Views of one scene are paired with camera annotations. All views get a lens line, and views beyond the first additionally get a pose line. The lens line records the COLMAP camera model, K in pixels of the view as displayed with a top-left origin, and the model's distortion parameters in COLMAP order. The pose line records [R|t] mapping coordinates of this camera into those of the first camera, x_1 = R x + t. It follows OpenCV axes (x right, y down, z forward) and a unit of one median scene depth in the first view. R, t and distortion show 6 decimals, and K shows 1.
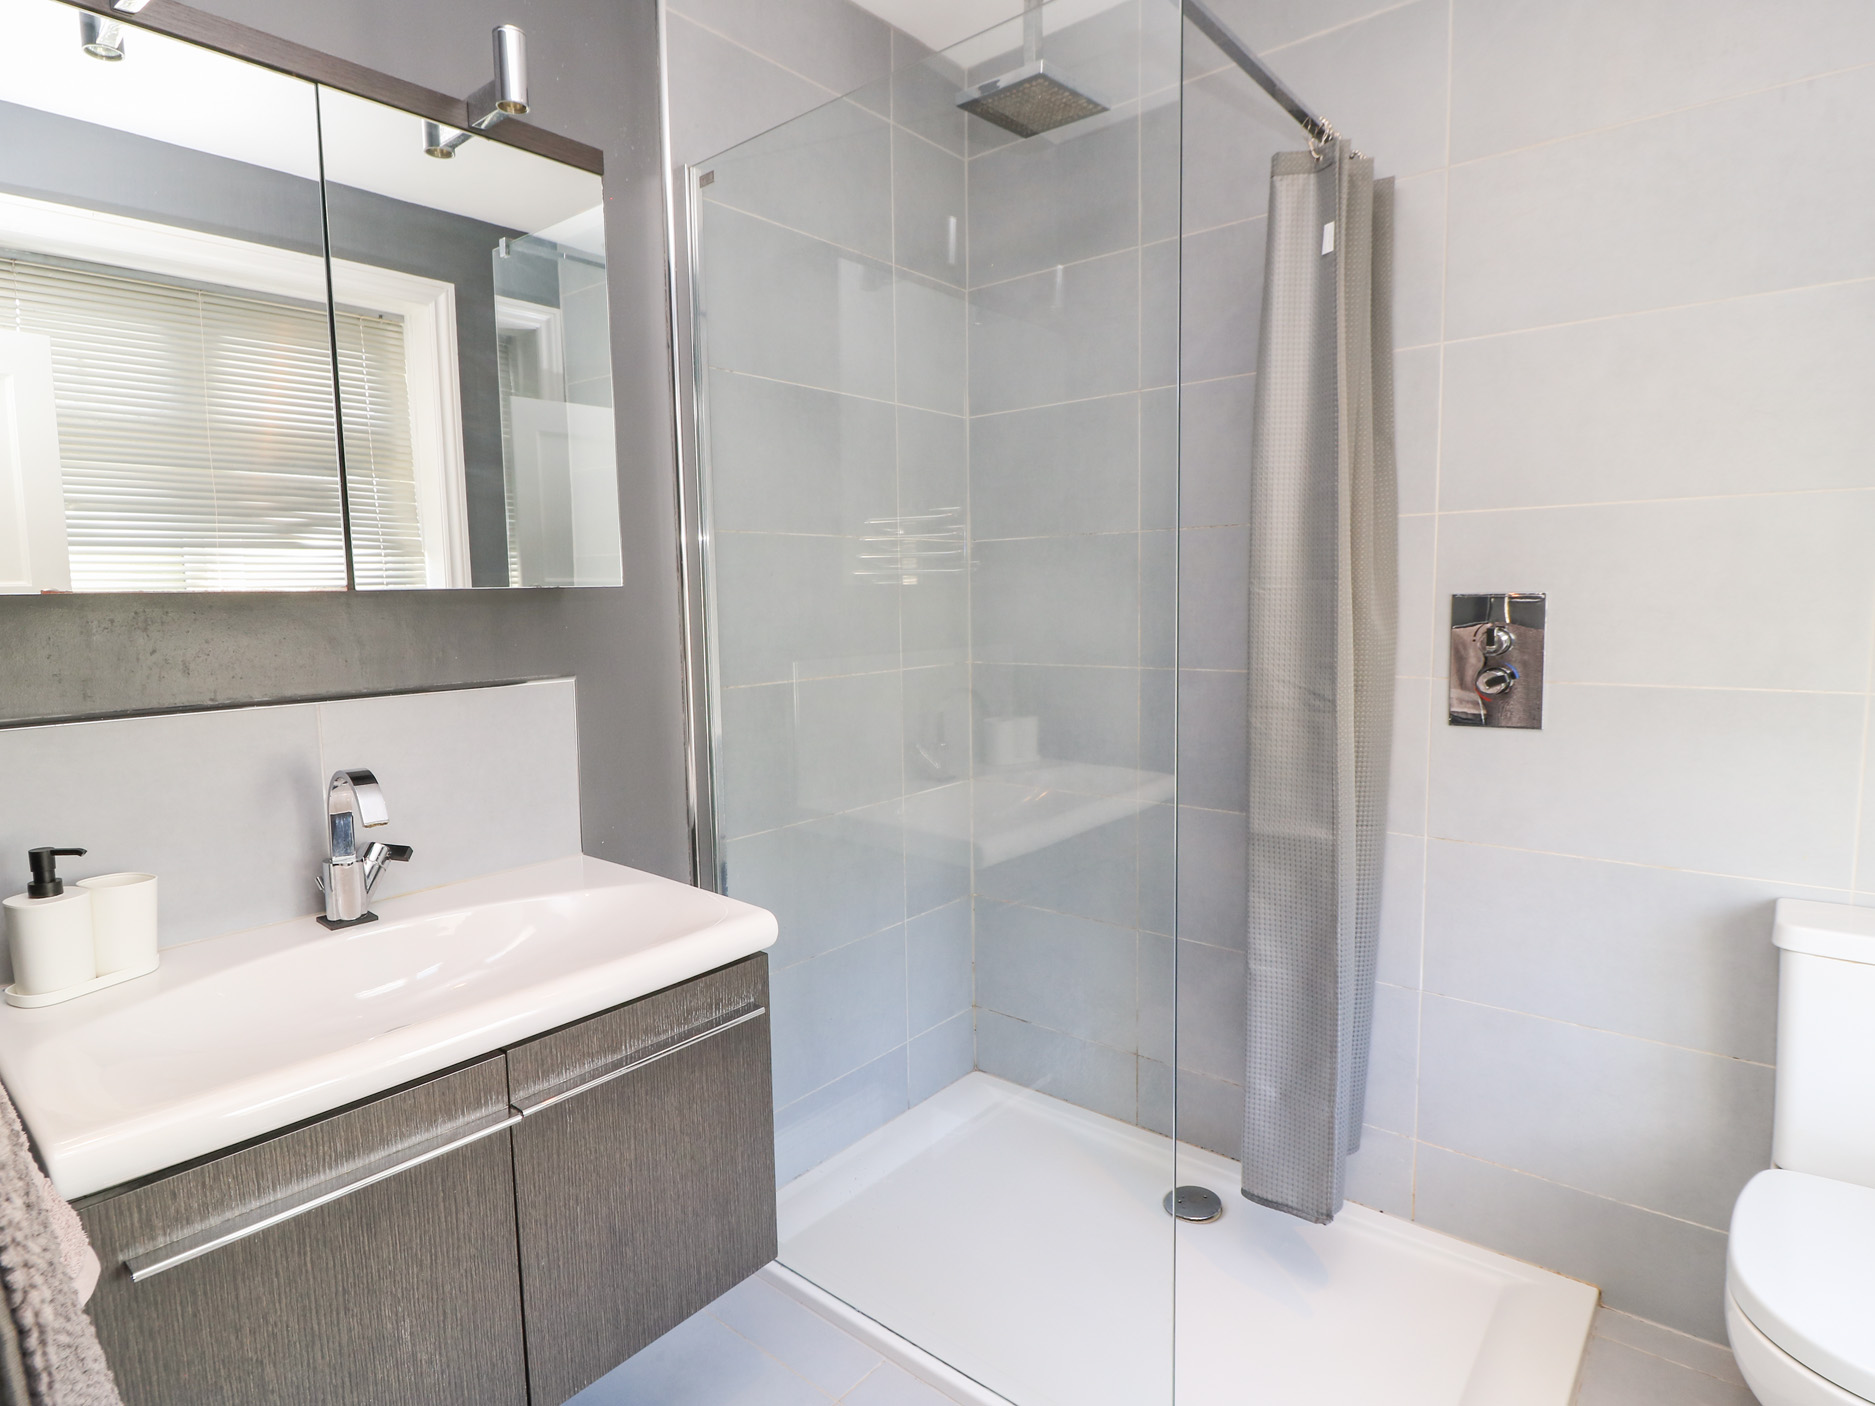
lens RADIAL K [[1025.1, 0, 916.2], [0, 1025.1, 704.6], [0, 0, 1]] dist [0.006591, -0.017835]
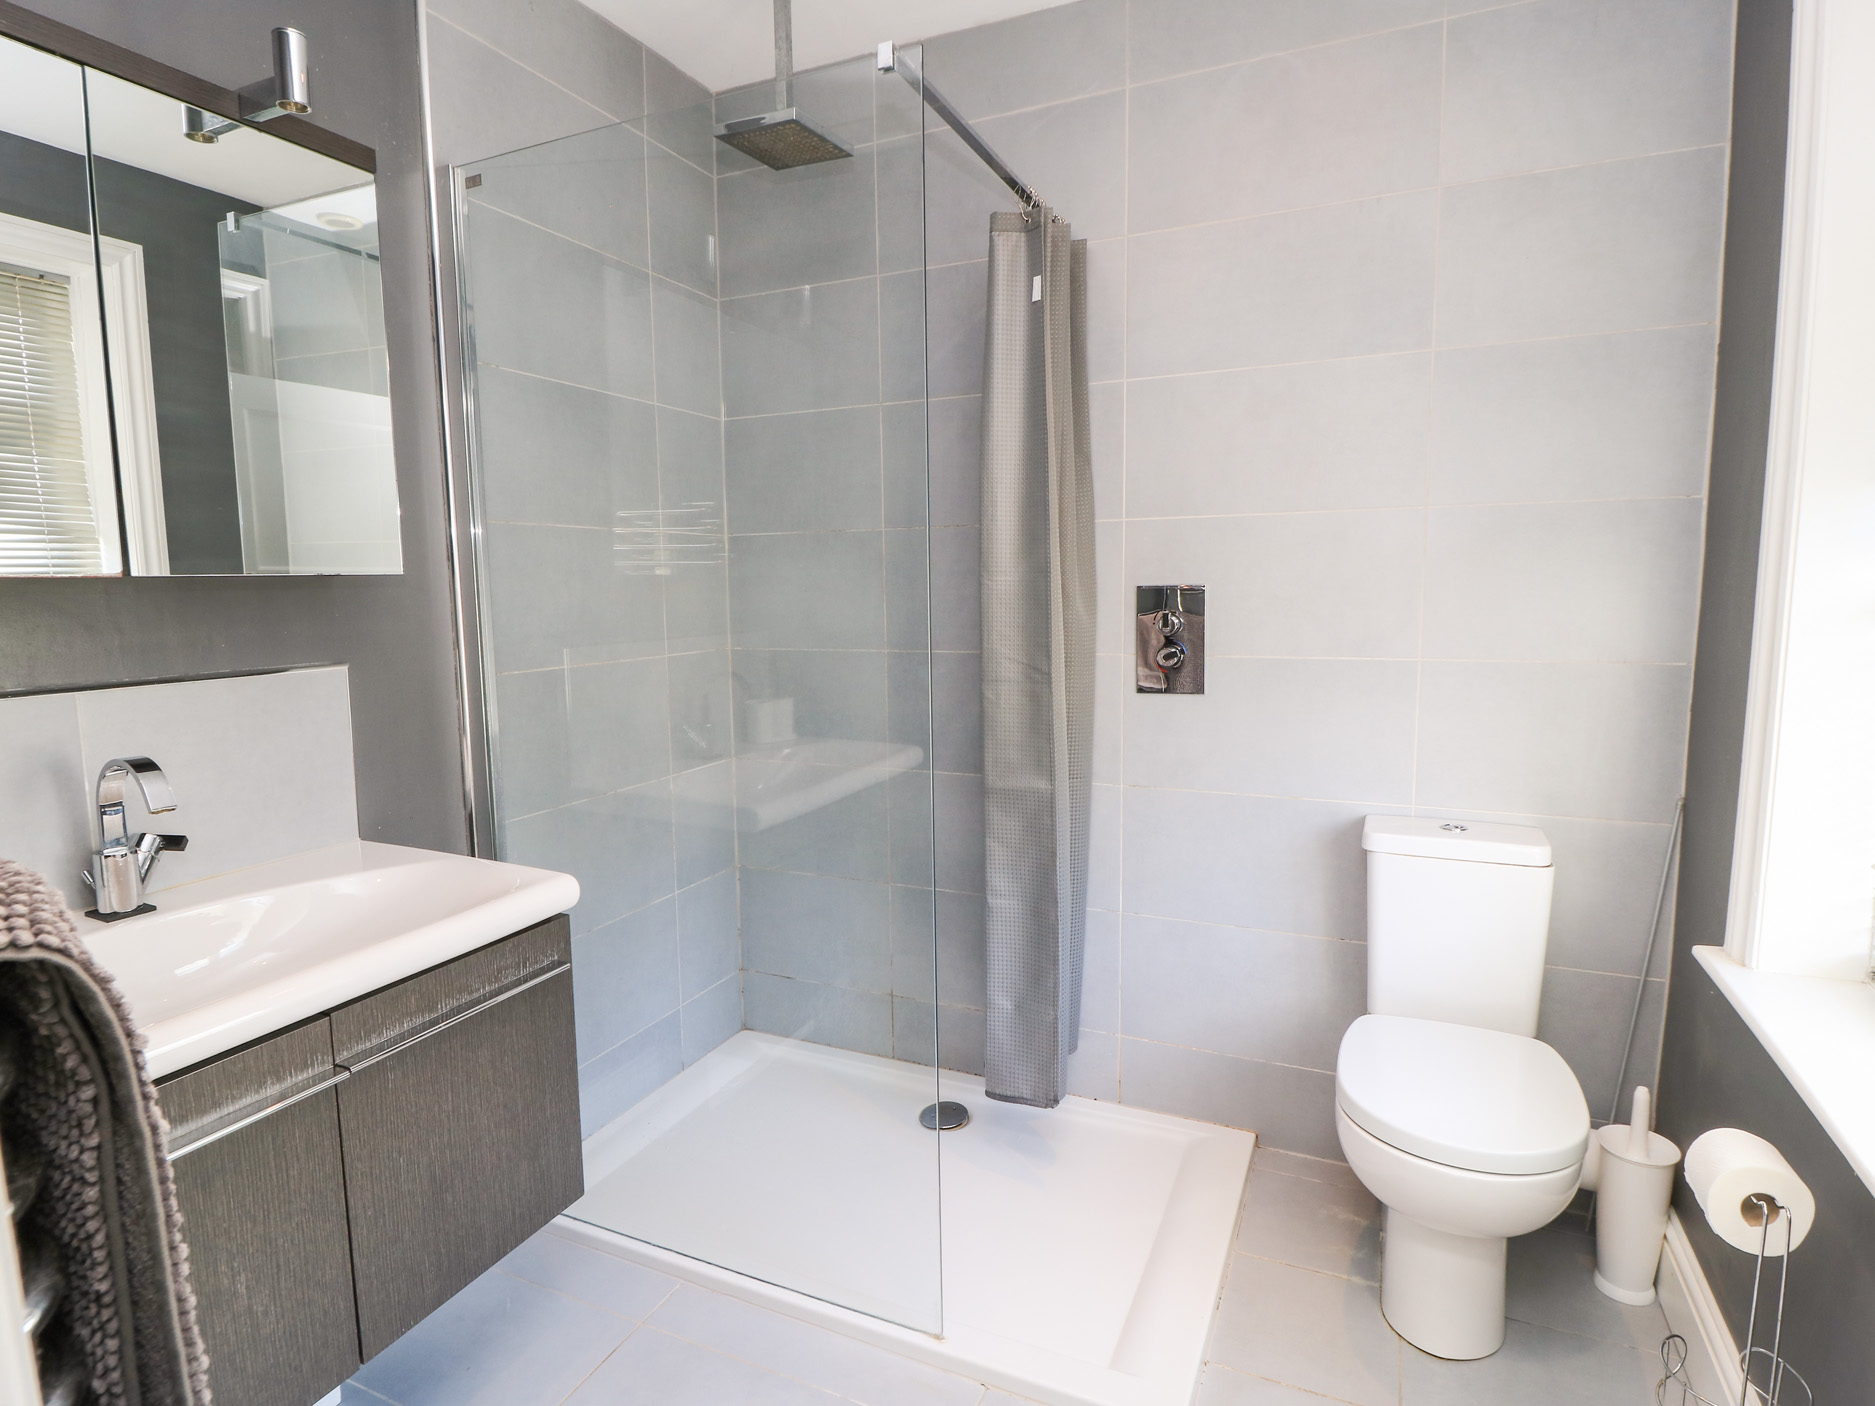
lens RADIAL K [[1025.1, 0, 916.2], [0, 1025.1, 704.6], [0, 0, 1]] dist [0.006591, -0.017835]
pose [[0.964872, -0.025771, 0.261452, -0.058534], [0.024081, 0.999663, 0.009665, 0.016607], [-0.261613, -0.003030, 0.965168, -0.119424]]
